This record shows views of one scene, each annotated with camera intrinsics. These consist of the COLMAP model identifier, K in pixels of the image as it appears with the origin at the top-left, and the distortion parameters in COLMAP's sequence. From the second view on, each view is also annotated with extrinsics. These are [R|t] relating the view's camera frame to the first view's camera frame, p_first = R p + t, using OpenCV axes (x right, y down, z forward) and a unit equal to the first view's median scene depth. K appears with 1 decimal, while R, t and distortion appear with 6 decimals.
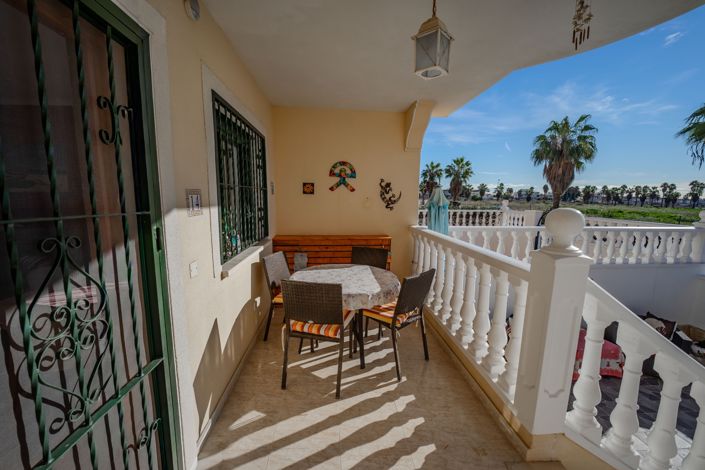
lens RADIAL K [[292.0, 0, 353.0], [0, 292.0, 238.4], [0, 0, 1]] dist [0.001576, -0.006804]
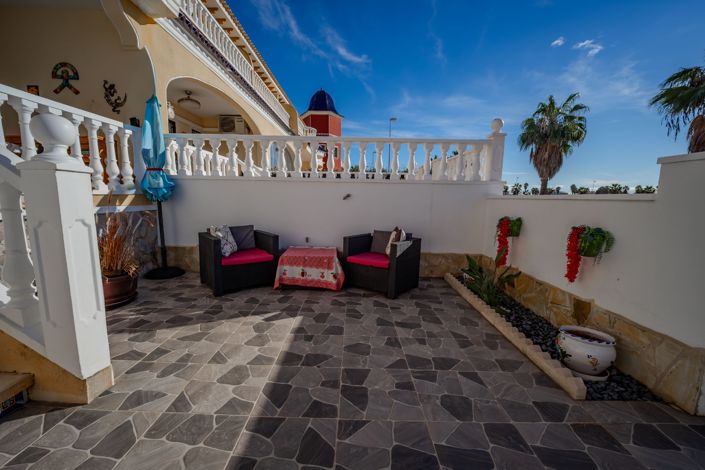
lens RADIAL K [[292.0, 0, 351.4], [0, 292.0, 239.4], [0, 0, 1]] dist [0.001576, -0.006804]
pose [[0.997094, 0.017026, -0.074250, 0.216191], [-0.016917, 0.999855, 0.002104, 0.067097], [0.074275, -0.000842, 0.997237, 0.021773]]
